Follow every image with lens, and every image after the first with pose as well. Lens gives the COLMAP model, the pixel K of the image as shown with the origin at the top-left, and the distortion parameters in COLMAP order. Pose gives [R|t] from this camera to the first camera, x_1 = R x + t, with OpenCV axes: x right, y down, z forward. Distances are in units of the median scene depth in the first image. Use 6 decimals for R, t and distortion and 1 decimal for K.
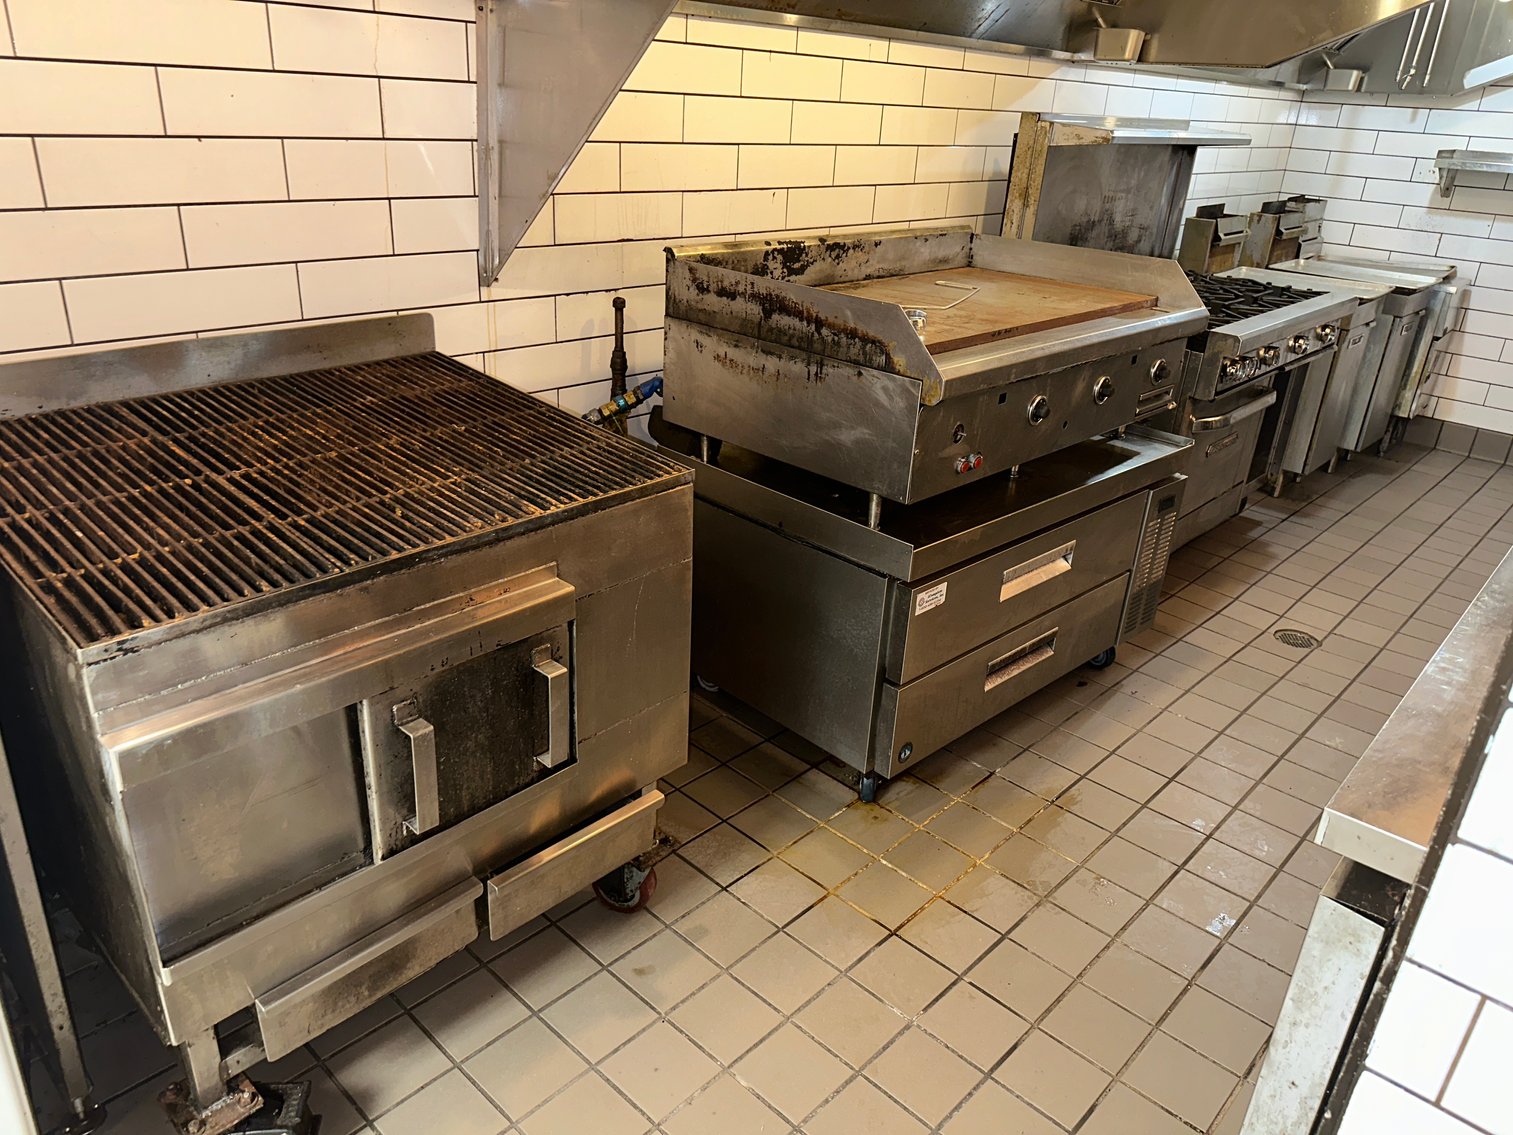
lens RADIAL K [[1078.7, 0, 756.5], [0, 1078.7, 567.5], [0, 0, 1]] dist [0.034350, -0.045957]
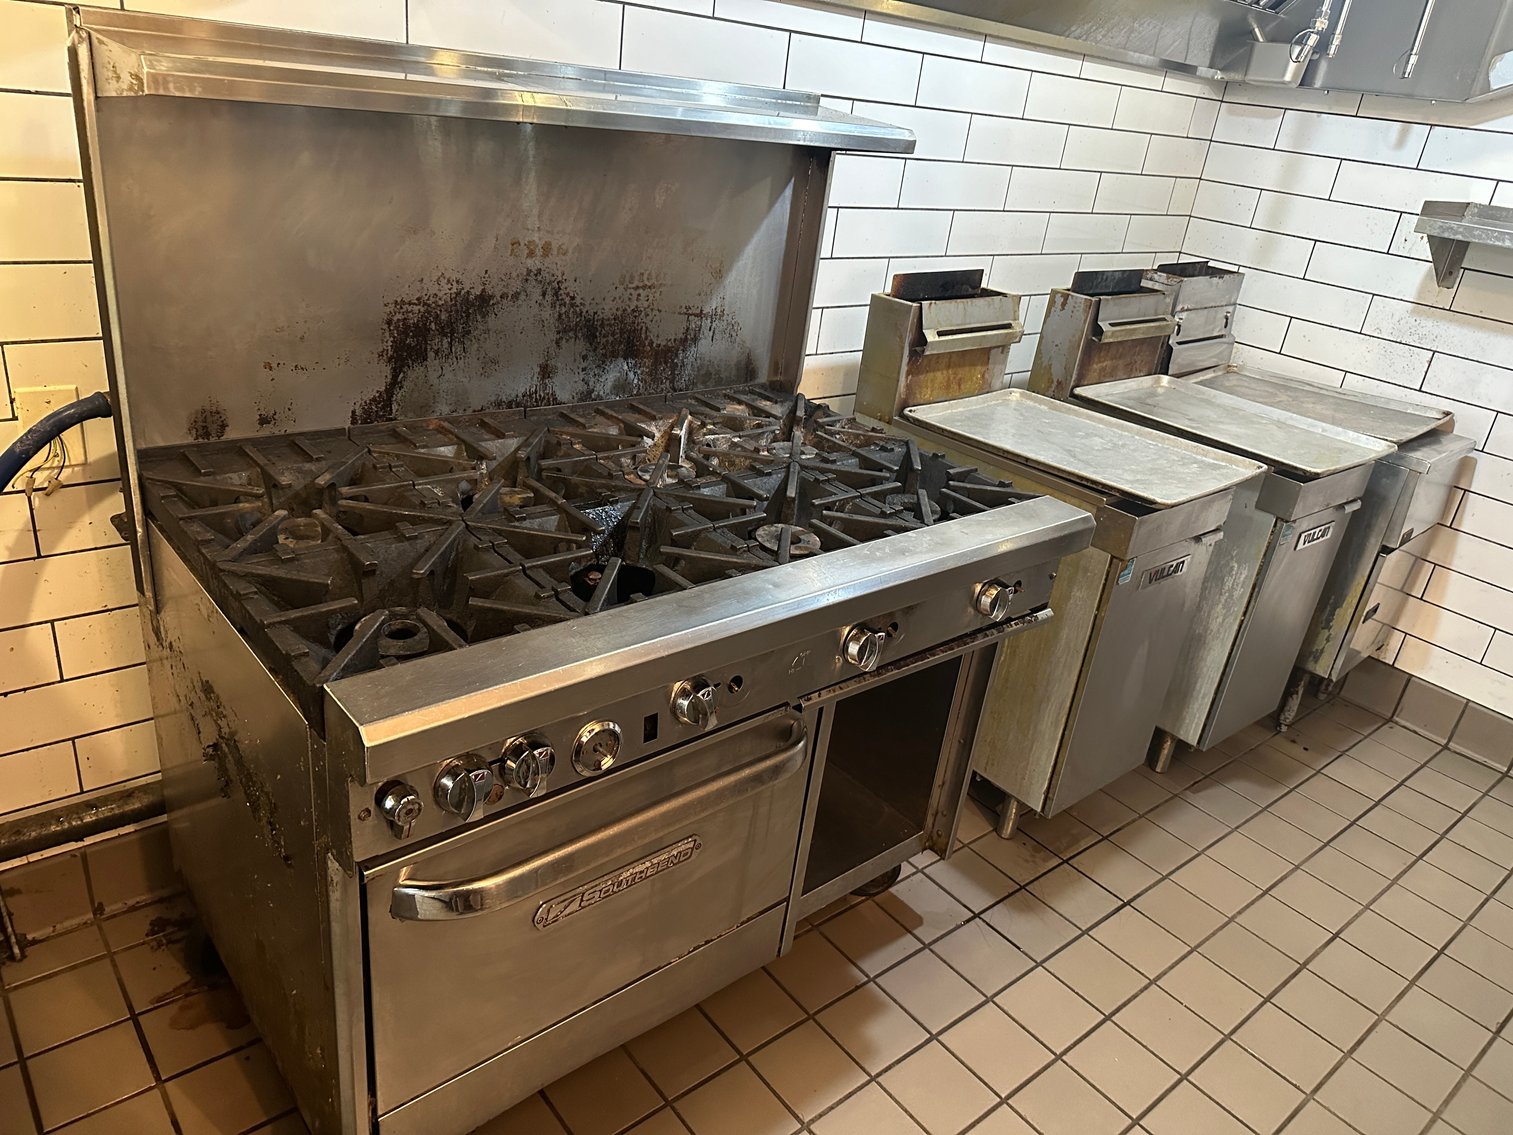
lens RADIAL K [[1078.7, 0, 756.5], [0, 1078.7, 567.5], [0, 0, 1]] dist [0.034350, -0.045957]
pose [[0.990747, 0.108233, -0.081892, 0.351495], [-0.107989, 0.994124, 0.007424, -0.167683], [0.082215, 0.001488, 0.996614, 0.424830]]
